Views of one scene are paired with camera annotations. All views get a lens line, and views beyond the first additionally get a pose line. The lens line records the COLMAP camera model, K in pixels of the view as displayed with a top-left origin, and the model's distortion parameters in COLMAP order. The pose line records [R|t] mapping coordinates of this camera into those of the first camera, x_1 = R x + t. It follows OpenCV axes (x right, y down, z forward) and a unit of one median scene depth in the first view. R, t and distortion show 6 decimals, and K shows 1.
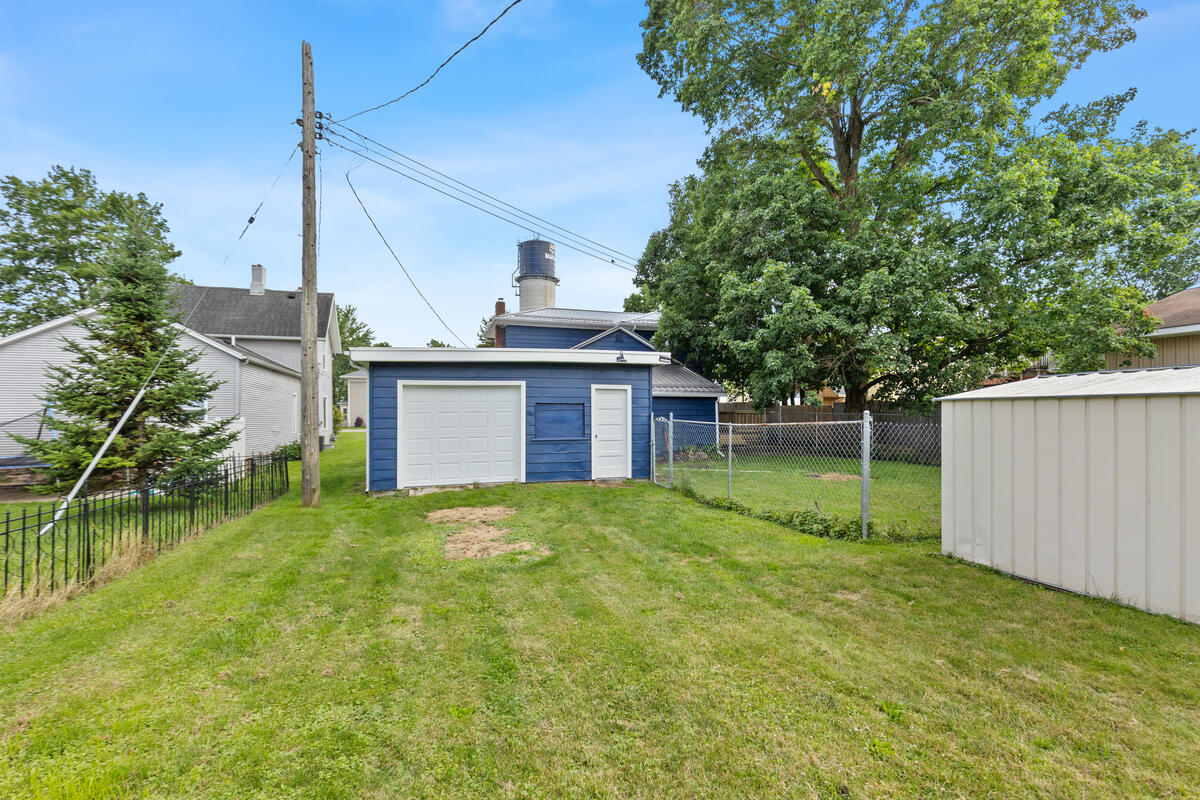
lens RADIAL K [[547.7, 0, 602.4], [0, 547.7, 413.1], [0, 0, 1]] dist [-0.002199, -0.000204]
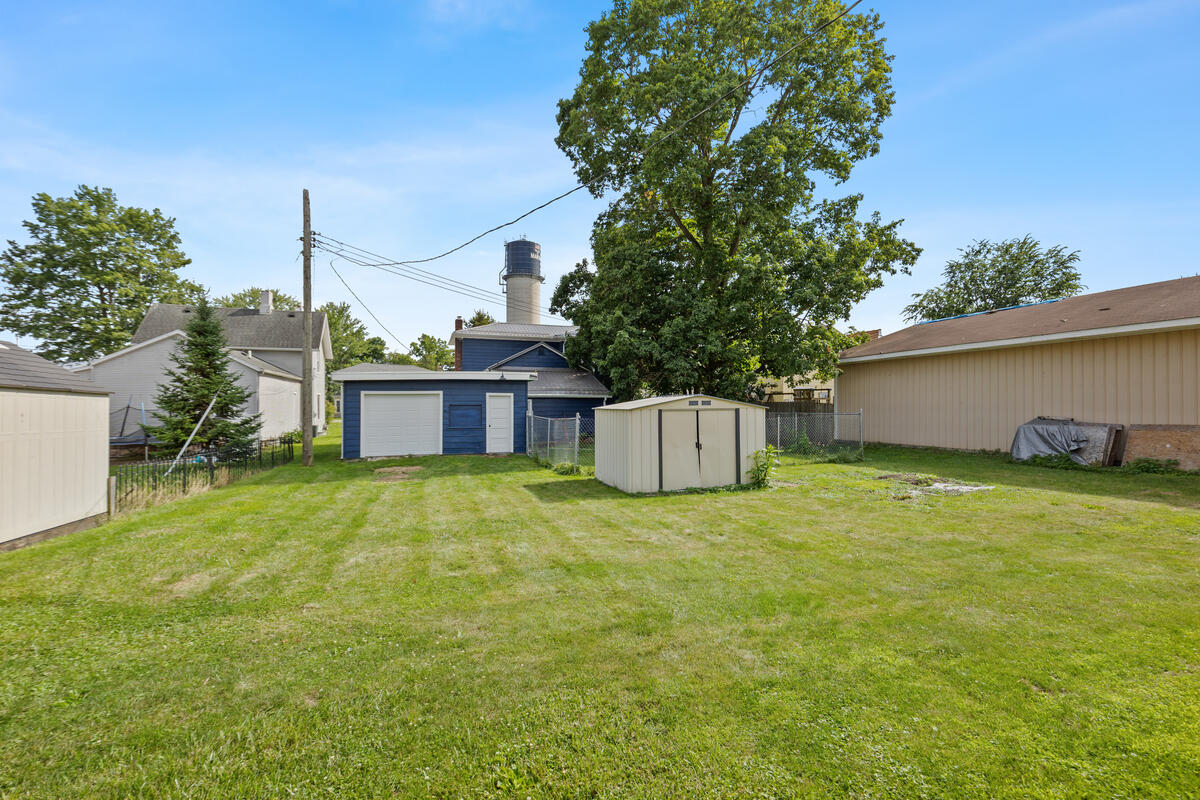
lens RADIAL K [[547.7, 0, 600.7], [0, 547.7, 403.1], [0, 0, 1]] dist [-0.002199, -0.000204]
pose [[0.999992, 0.002696, 0.002879, 0.296832], [-0.002692, 0.999995, -0.001404, -0.020752], [-0.002883, 0.001397, 0.999995, -0.560526]]
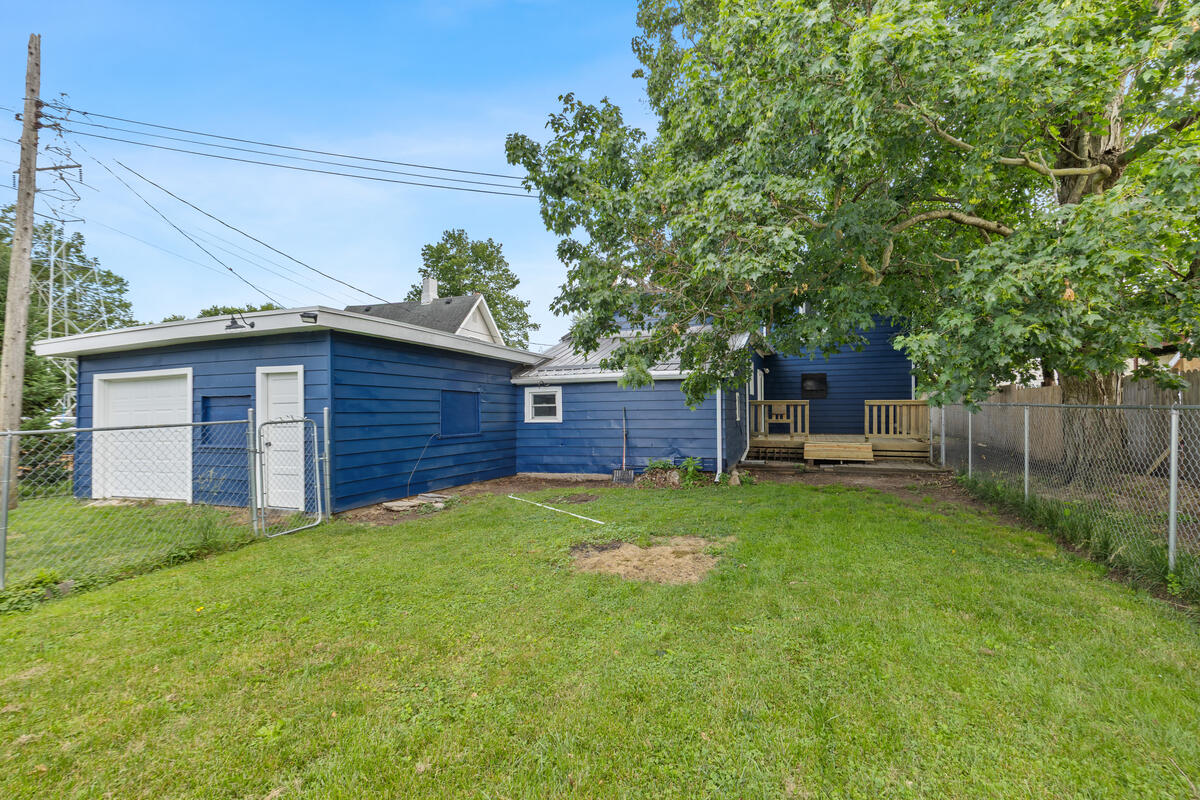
lens RADIAL K [[547.7, 0, 598.4], [0, 547.7, 411.9], [0, 0, 1]] dist [-0.002199, -0.000204]
pose [[0.777981, -0.004070, -0.628274, 0.711047], [0.008604, 0.999954, 0.004176, 0.003159], [0.628229, -0.008655, 0.777981, 0.720072]]
